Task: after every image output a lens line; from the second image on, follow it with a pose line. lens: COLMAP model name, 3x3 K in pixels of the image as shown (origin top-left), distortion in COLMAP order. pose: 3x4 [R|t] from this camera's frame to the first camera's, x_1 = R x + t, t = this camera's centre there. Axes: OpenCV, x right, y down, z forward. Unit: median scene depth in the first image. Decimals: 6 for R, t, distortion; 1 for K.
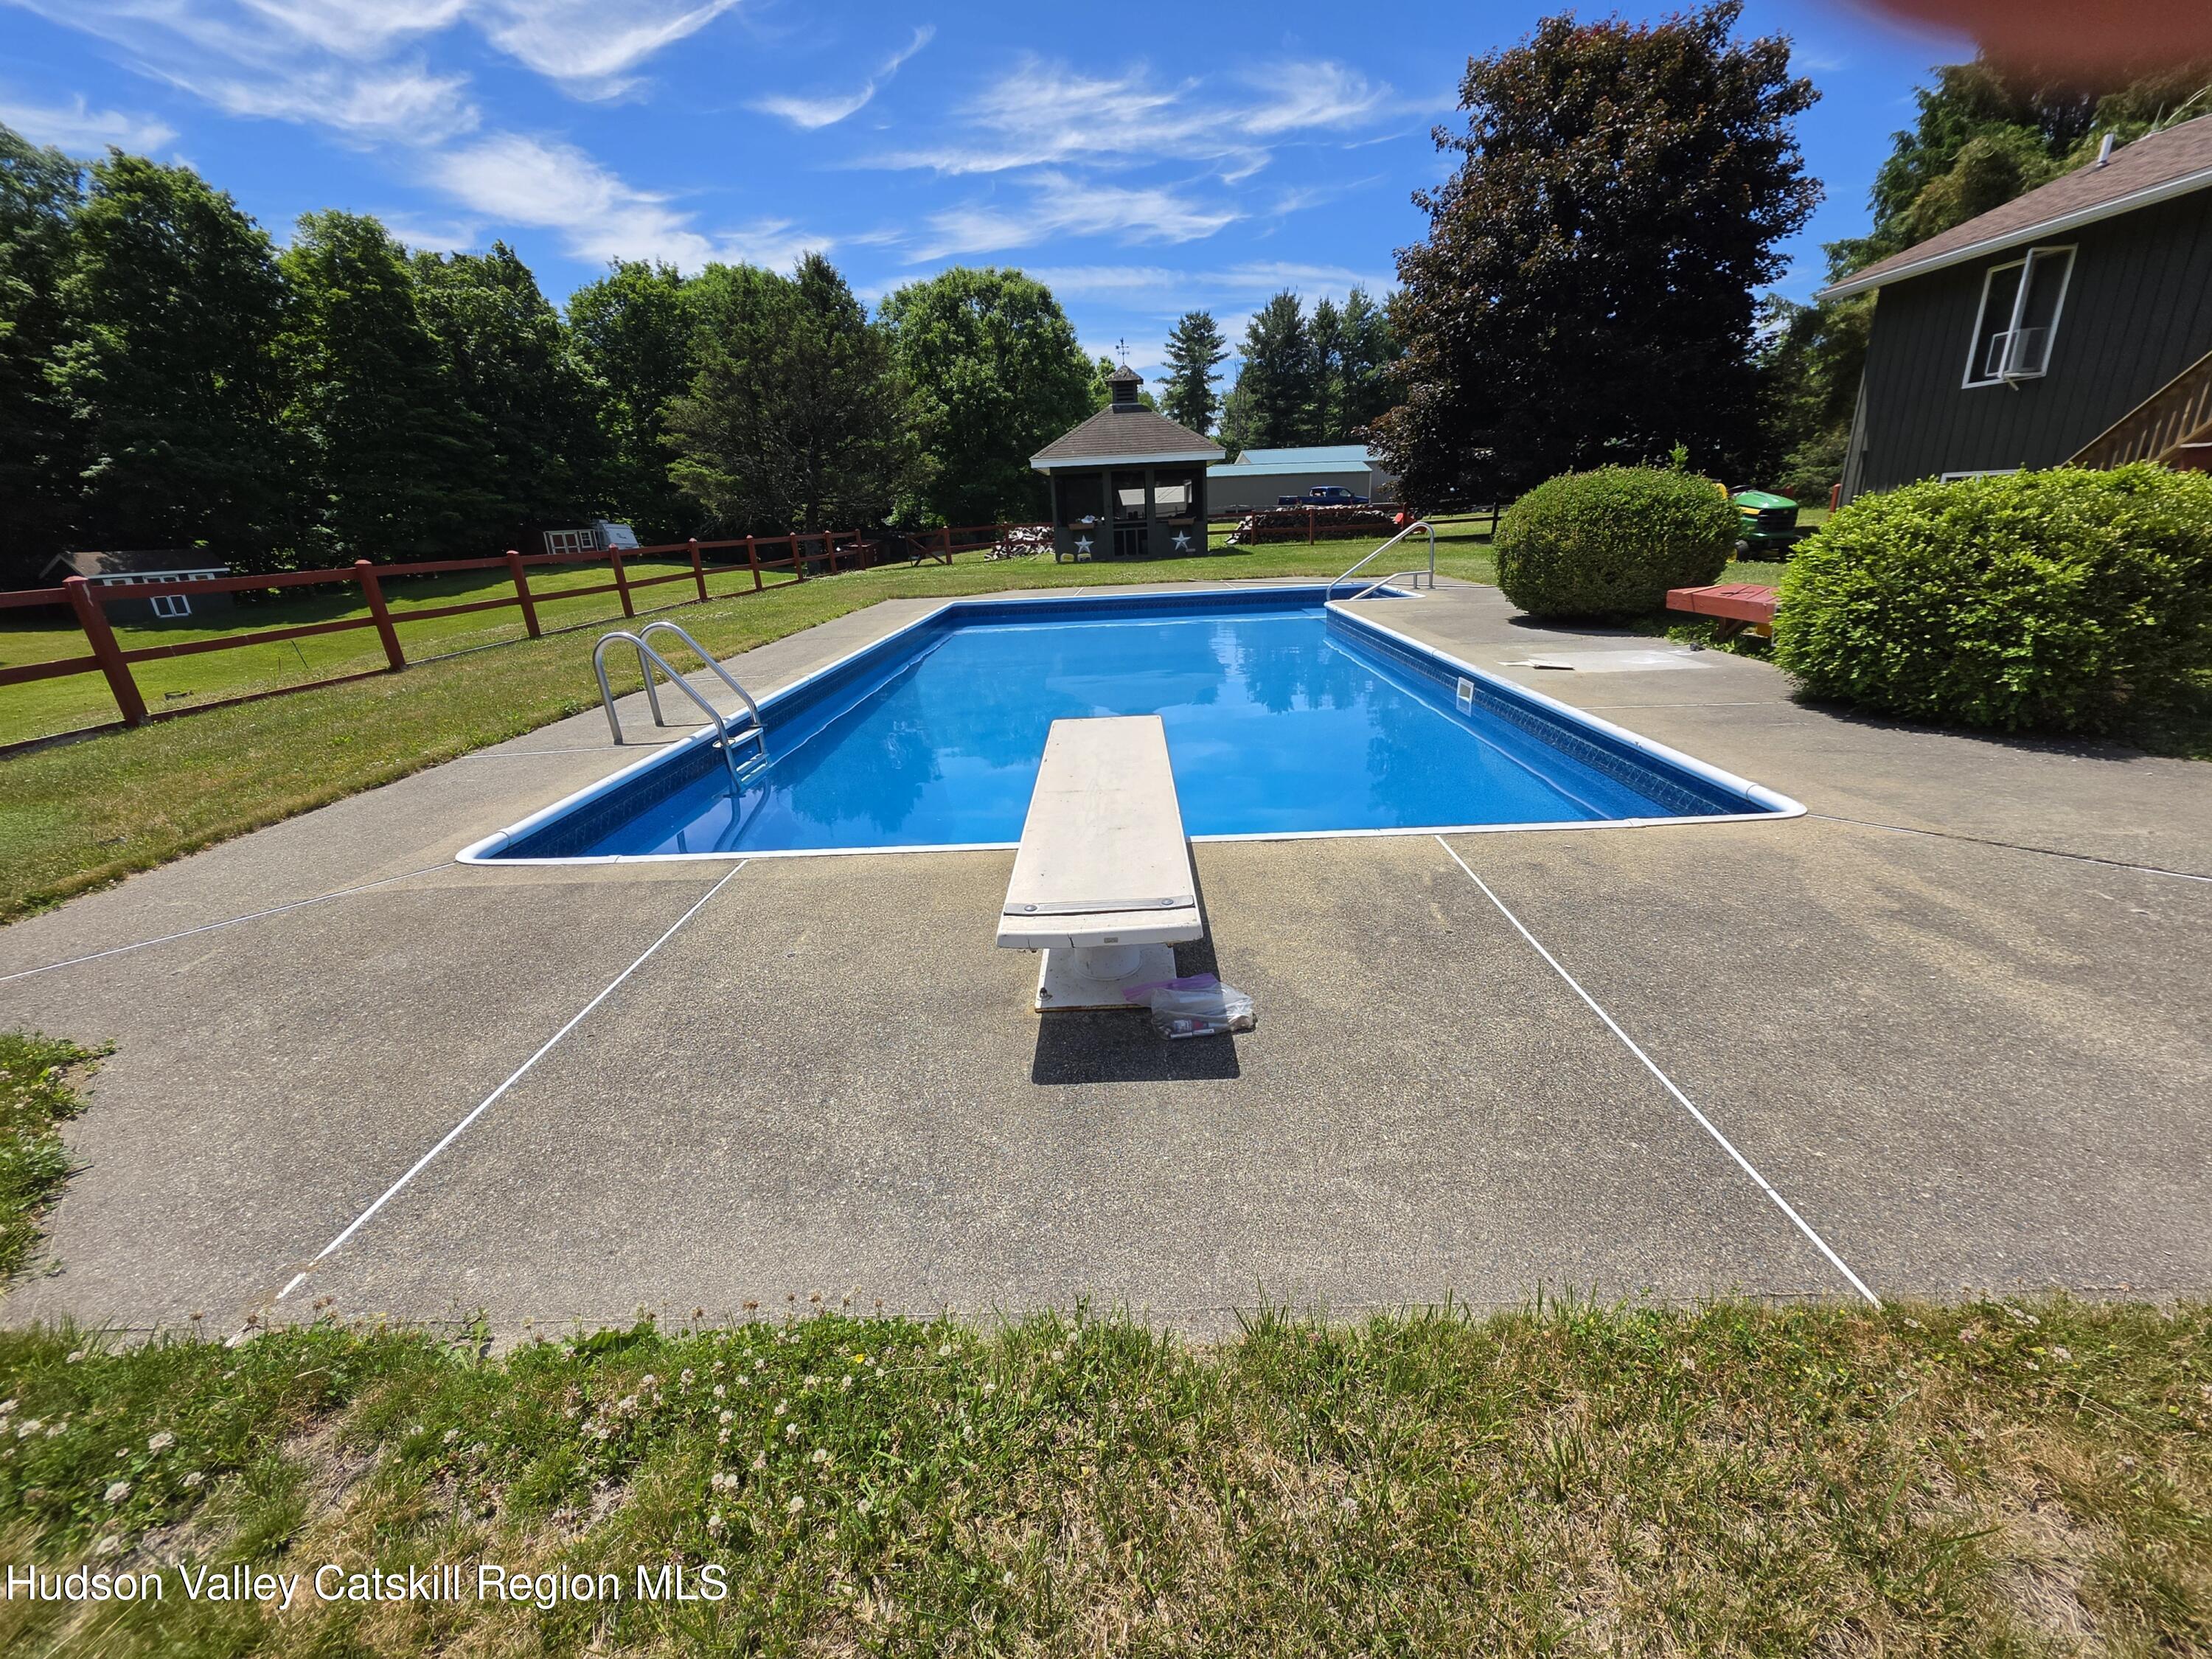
lens RADIAL K [[898.3, 0, 1106.0], [0, 898.3, 829.5], [0, 0, 1]] dist [-0.000529, 0.000326]
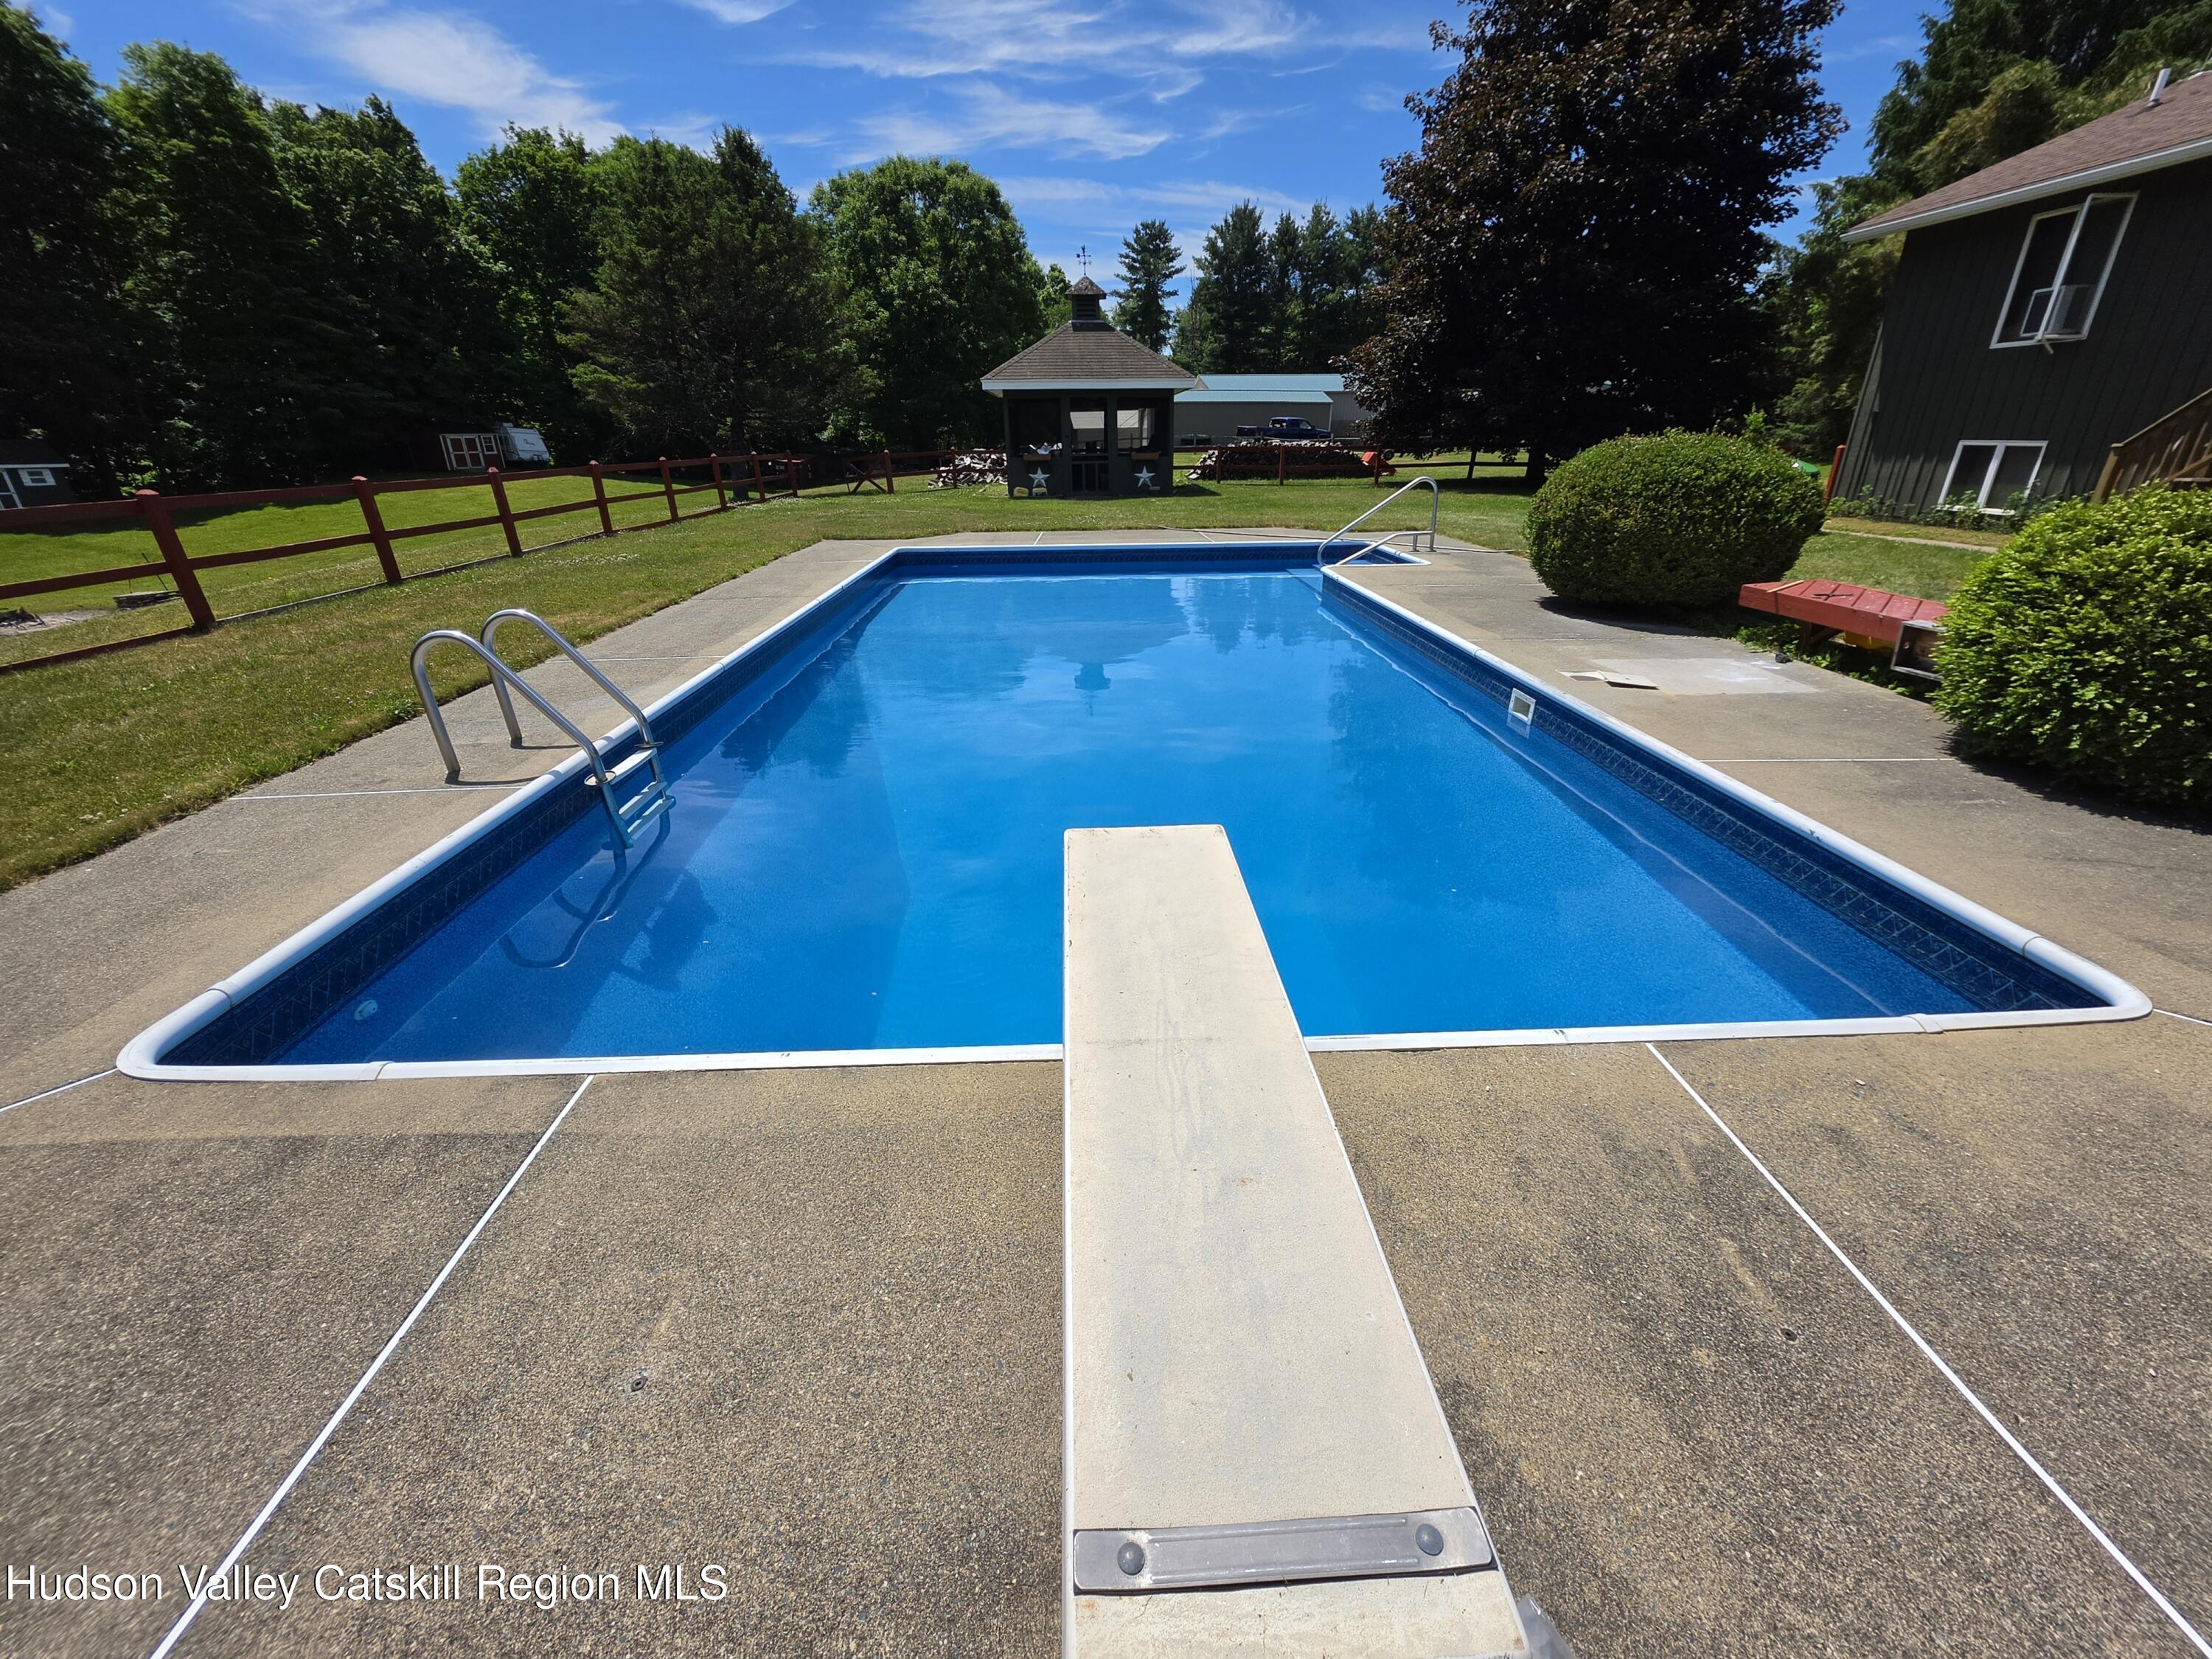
lens RADIAL K [[896.0, 0, 1100.8], [0, 896.0, 822.2], [0, 0, 1]] dist [-0.004367, 0.002481]
pose [[0.998067, 0.011937, 0.060995, -0.013446], [-0.016283, 0.997324, 0.071273, -0.032312], [-0.059981, -0.072129, 0.995590, 0.059686]]
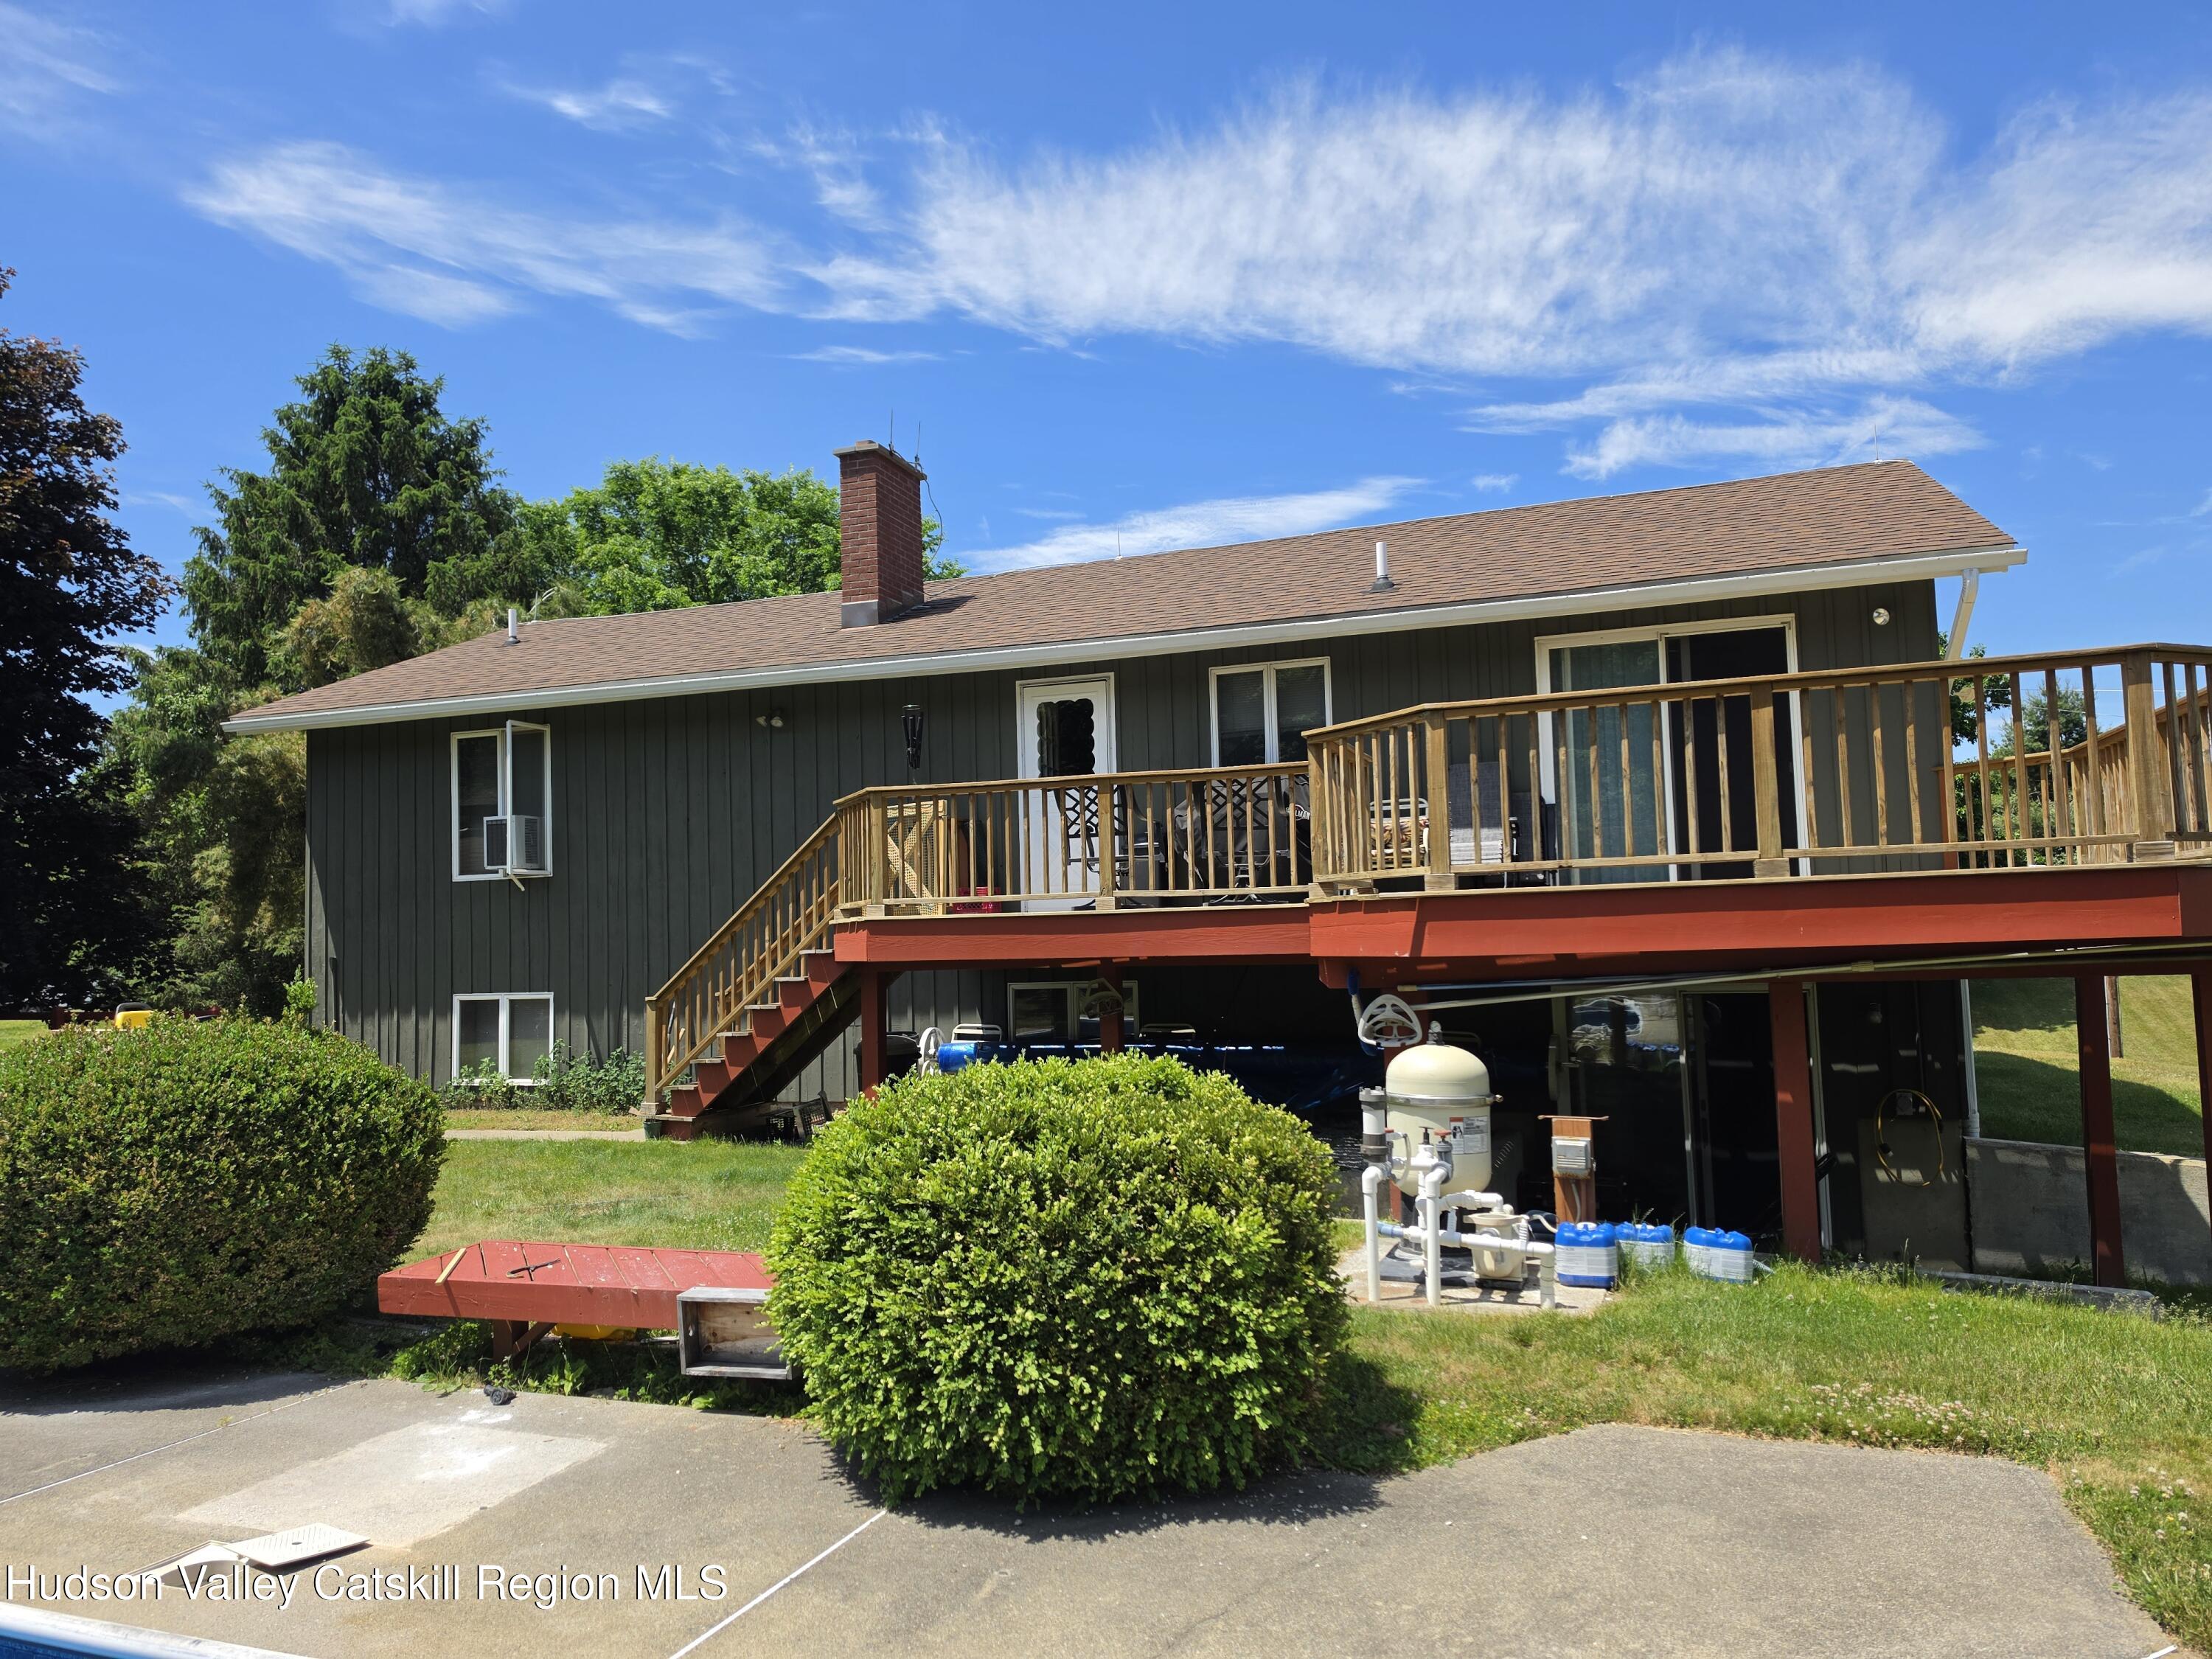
lens RADIAL K [[1537.8, 0, 1106.0], [0, 1537.8, 829.5], [0, 0, 1]] dist [0.067828, -0.092103]
pose [[0.335414, 0.101224, 0.936617, -0.009472], [0.322956, 0.921610, -0.215256, -0.065862], [-0.884984, 0.374686, 0.276430, 0.127728]]
